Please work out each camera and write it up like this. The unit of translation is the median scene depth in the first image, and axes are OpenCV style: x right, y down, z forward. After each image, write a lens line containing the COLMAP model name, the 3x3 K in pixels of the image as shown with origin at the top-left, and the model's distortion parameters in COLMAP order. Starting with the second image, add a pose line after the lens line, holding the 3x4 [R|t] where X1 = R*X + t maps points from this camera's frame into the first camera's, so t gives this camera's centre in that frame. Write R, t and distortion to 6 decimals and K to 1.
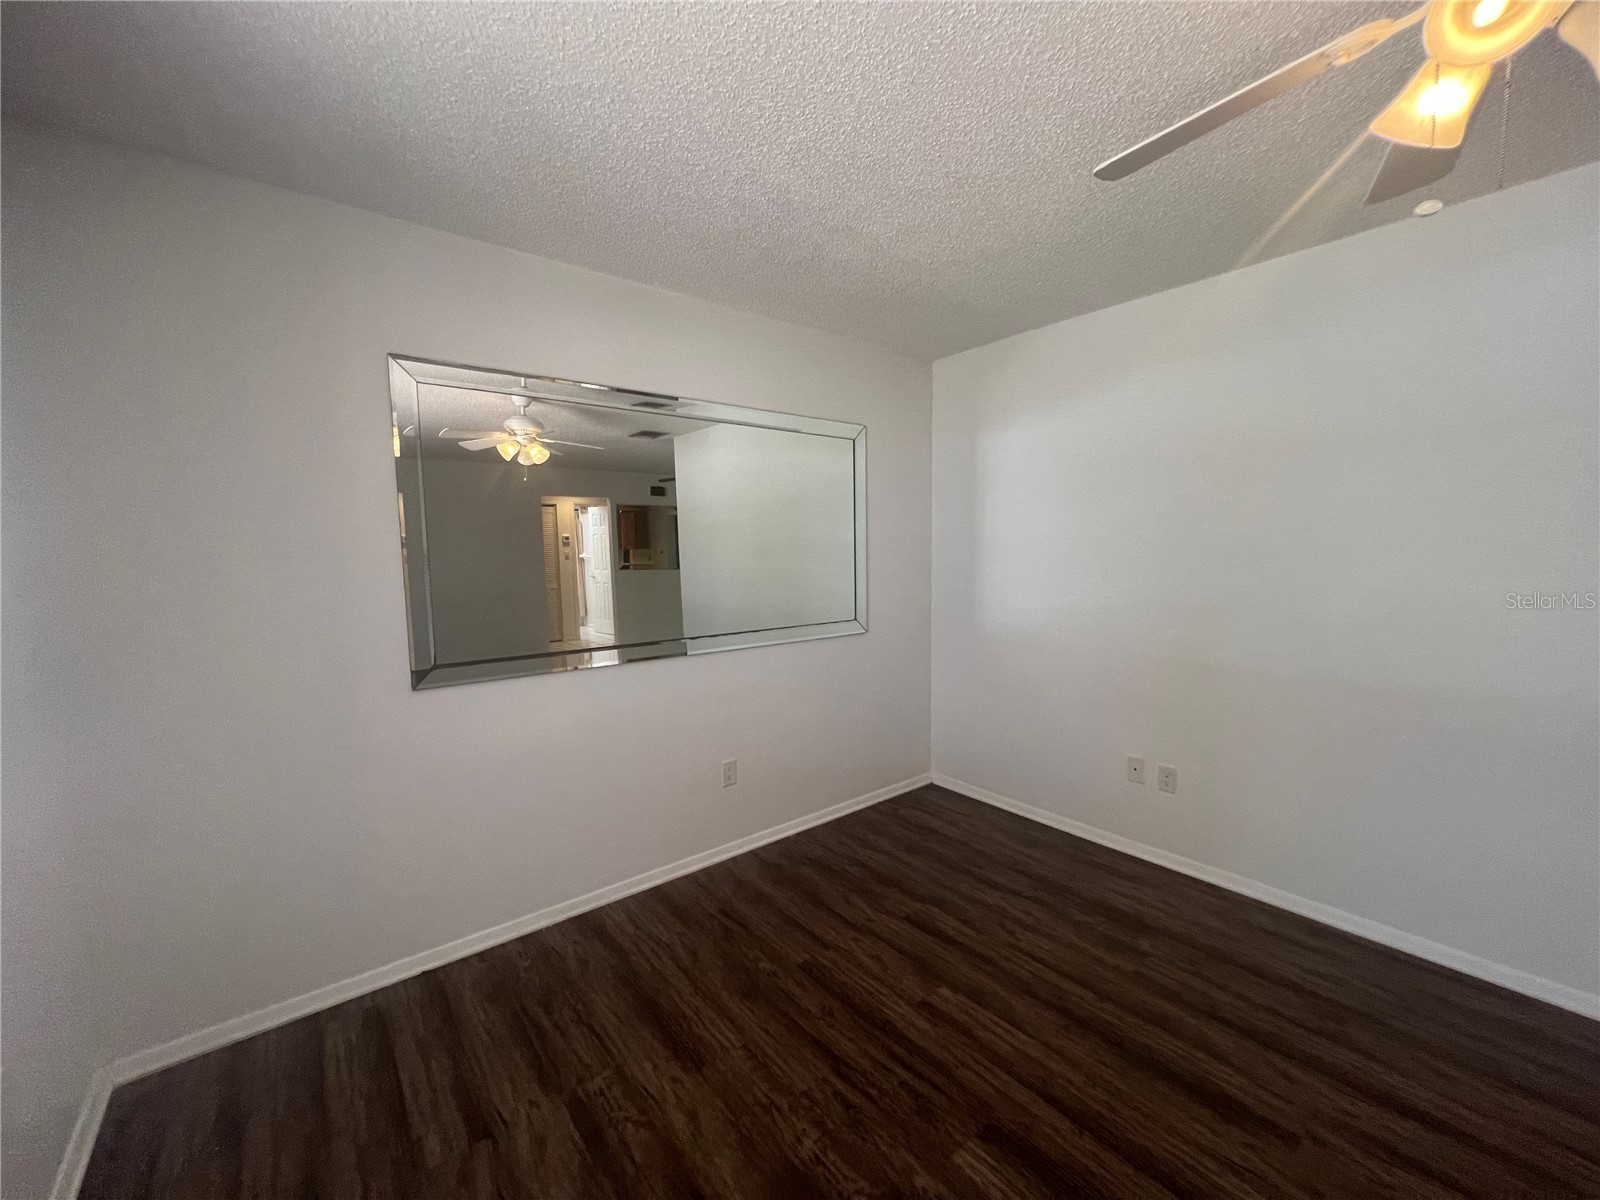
lens RADIAL K [[636.1, 0, 808.0], [0, 636.1, 597.0], [0, 0, 1]] dist [-0.008064, 0.000439]
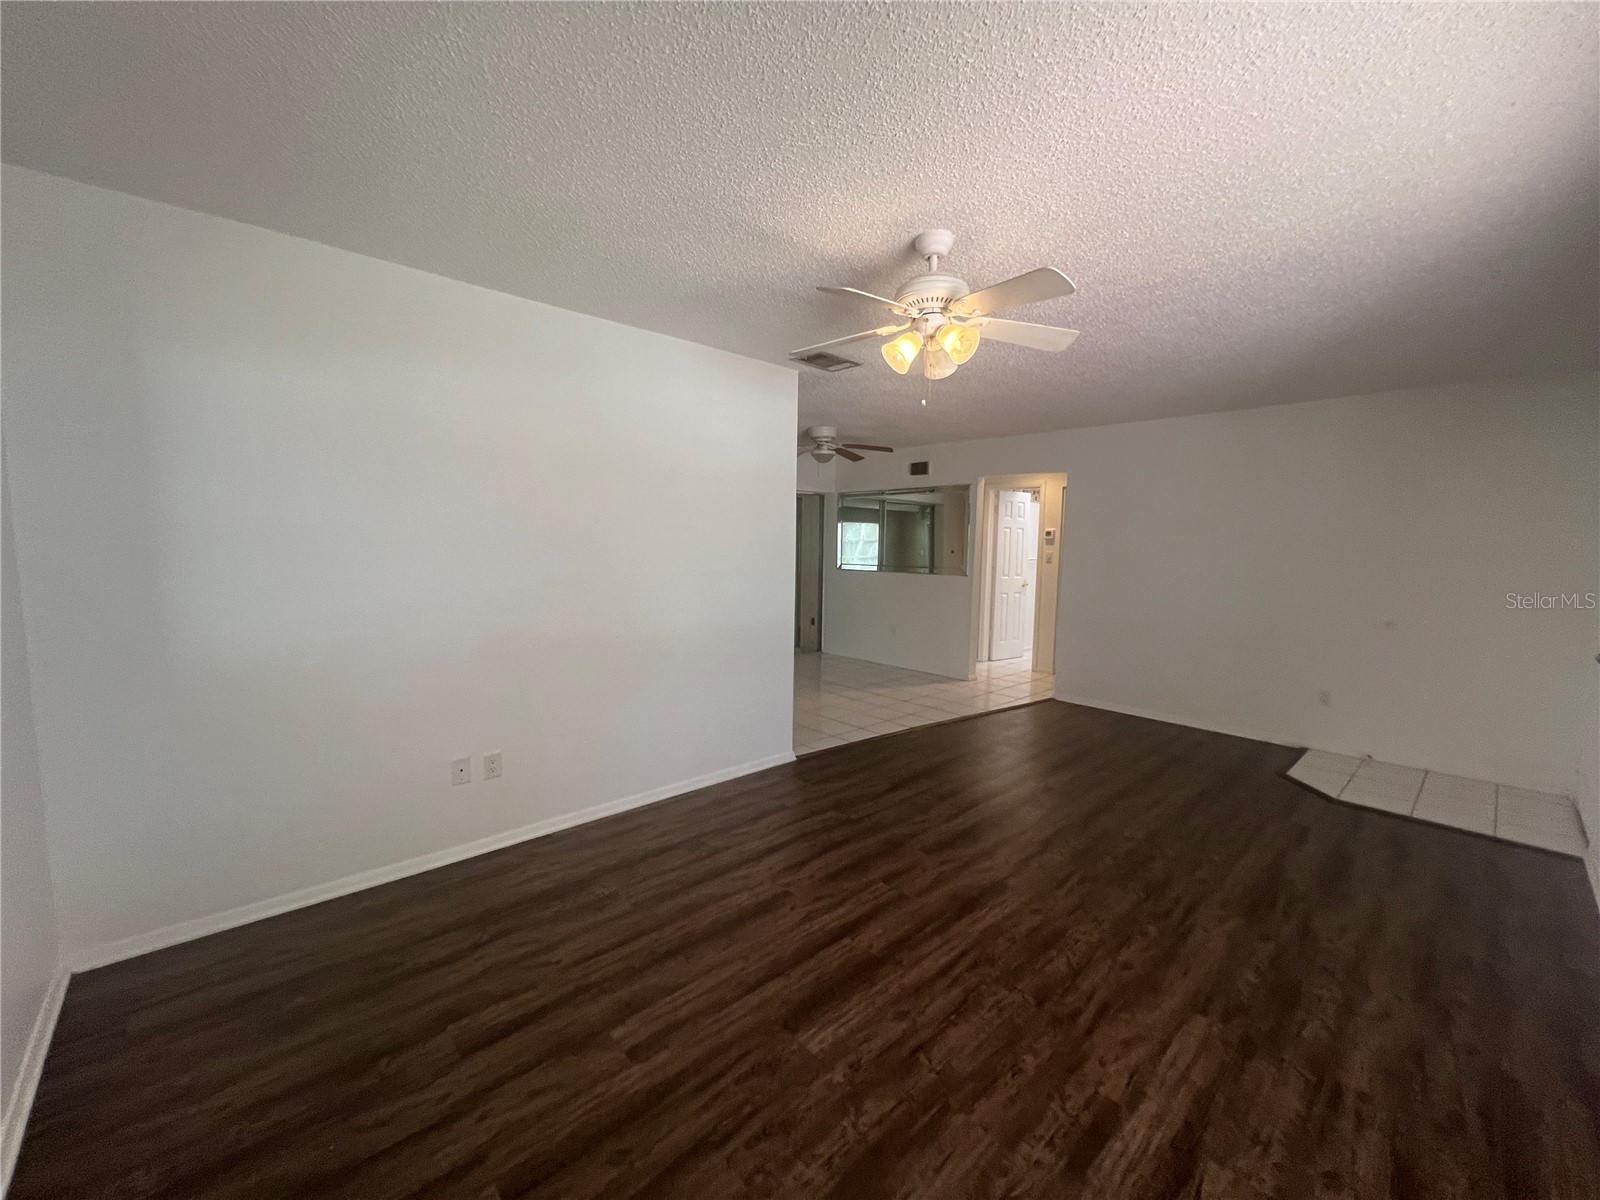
lens RADIAL K [[652.3, 0, 781.9], [0, 652.3, 605.5], [0, 0, 1]] dist [-0.001465, -0.000039]
pose [[-0.058608, -0.086476, 0.994529, -0.659952], [0.069103, 0.993500, 0.090459, -0.044431], [-0.995886, 0.074026, -0.052251, 0.770705]]
